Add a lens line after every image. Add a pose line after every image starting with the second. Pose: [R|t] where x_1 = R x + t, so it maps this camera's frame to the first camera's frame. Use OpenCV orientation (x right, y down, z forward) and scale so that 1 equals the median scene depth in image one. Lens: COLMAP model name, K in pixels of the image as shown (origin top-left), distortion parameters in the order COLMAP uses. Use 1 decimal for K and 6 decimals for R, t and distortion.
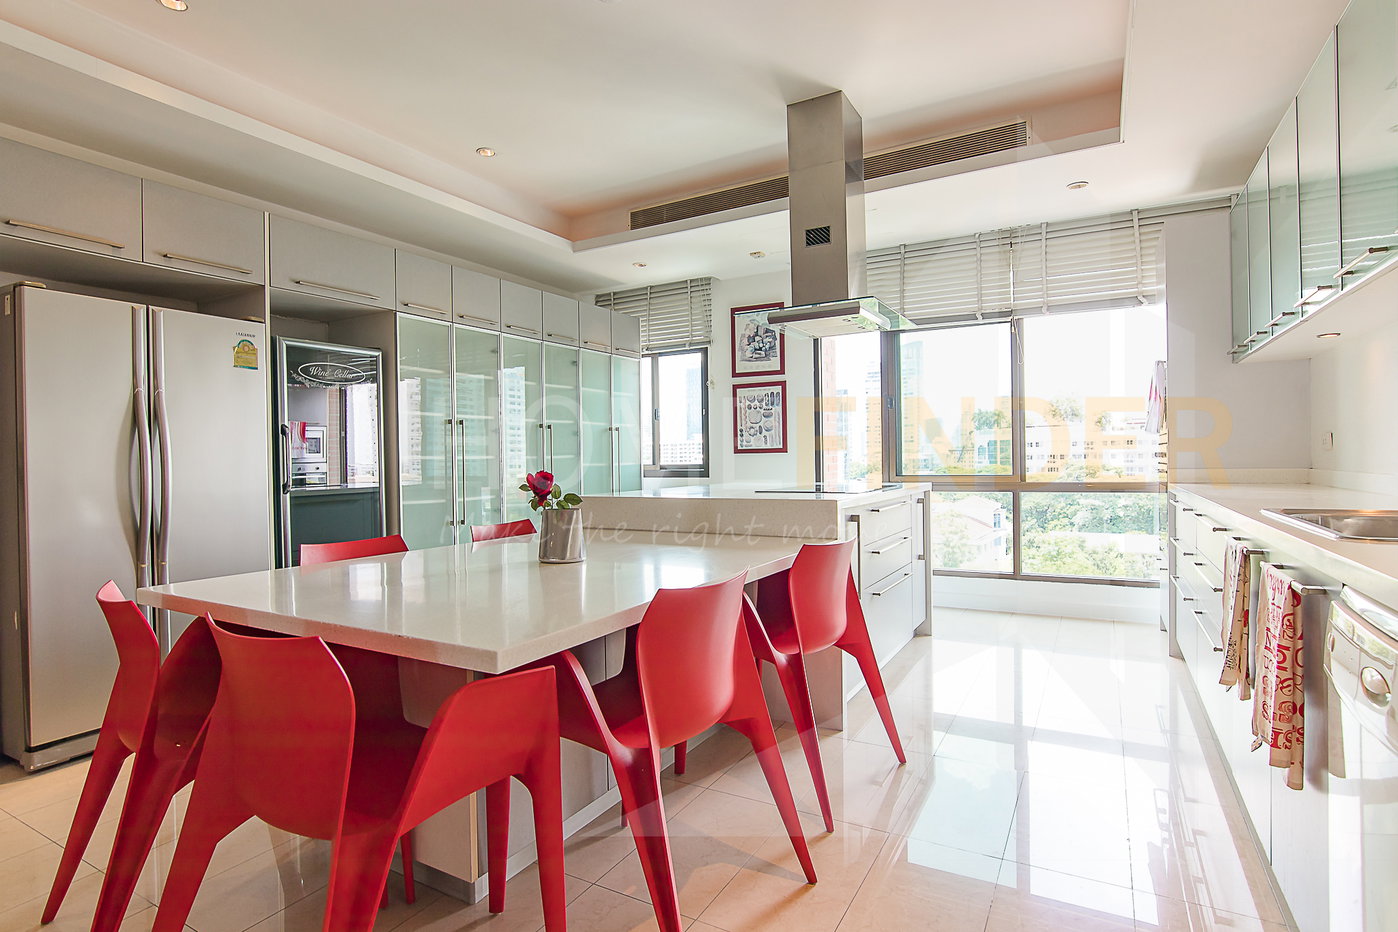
lens RADIAL K [[716.2, 0, 700.3], [0, 716.2, 467.7], [0, 0, 1]] dist [-0.032447, 0.010120]
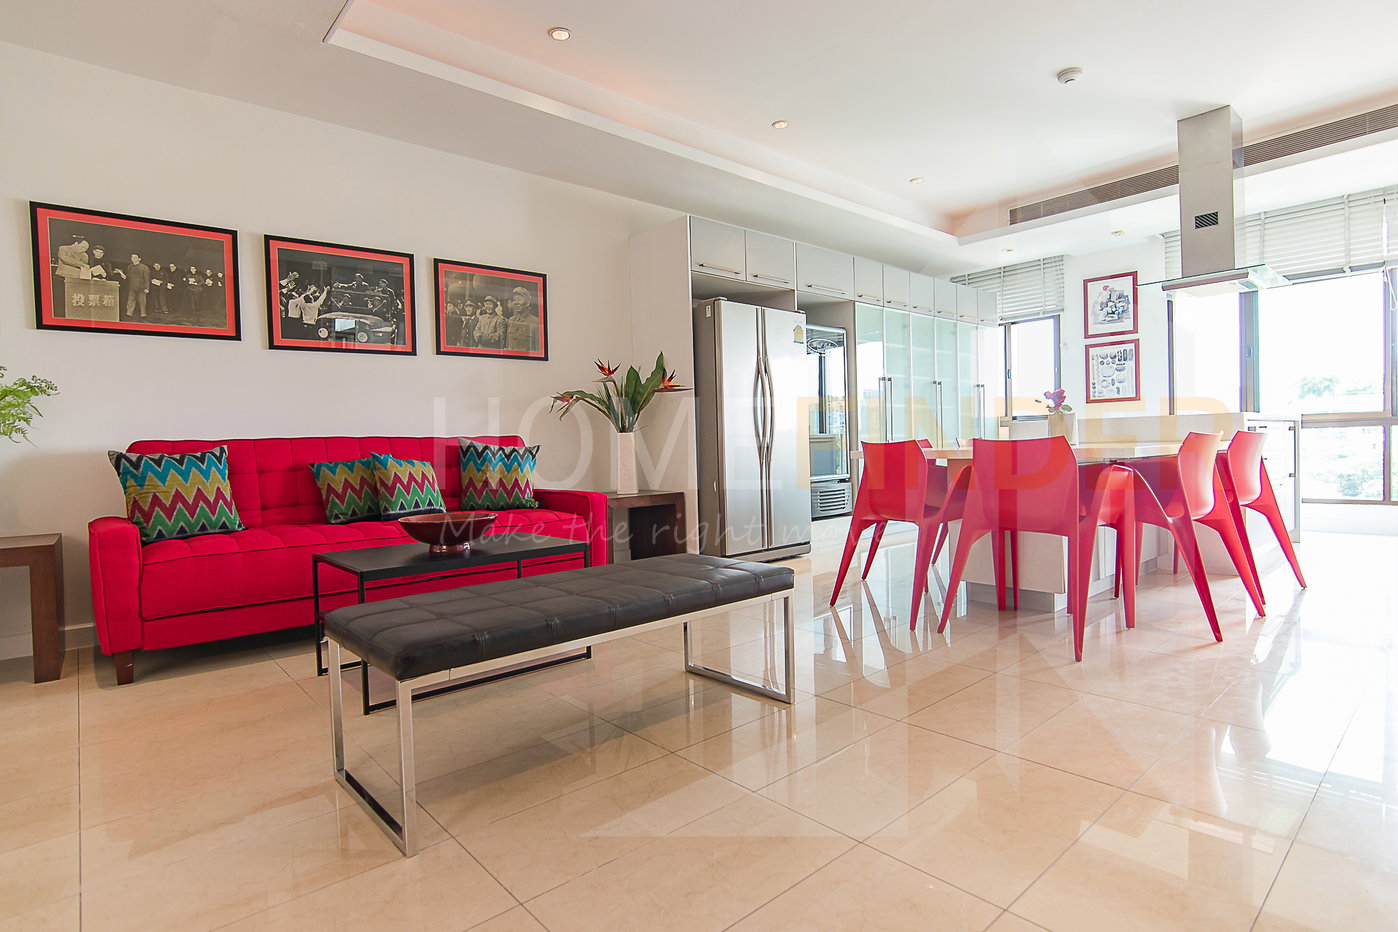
lens RADIAL K [[716.2, 0, 696.1], [0, 716.2, 462.1], [0, 0, 1]] dist [-0.032447, 0.010120]
pose [[0.943726, -0.002074, -0.330721, -0.179094], [0.008128, 0.999824, 0.016923, 0.053345], [0.330628, -0.018659, 0.943577, -0.324806]]
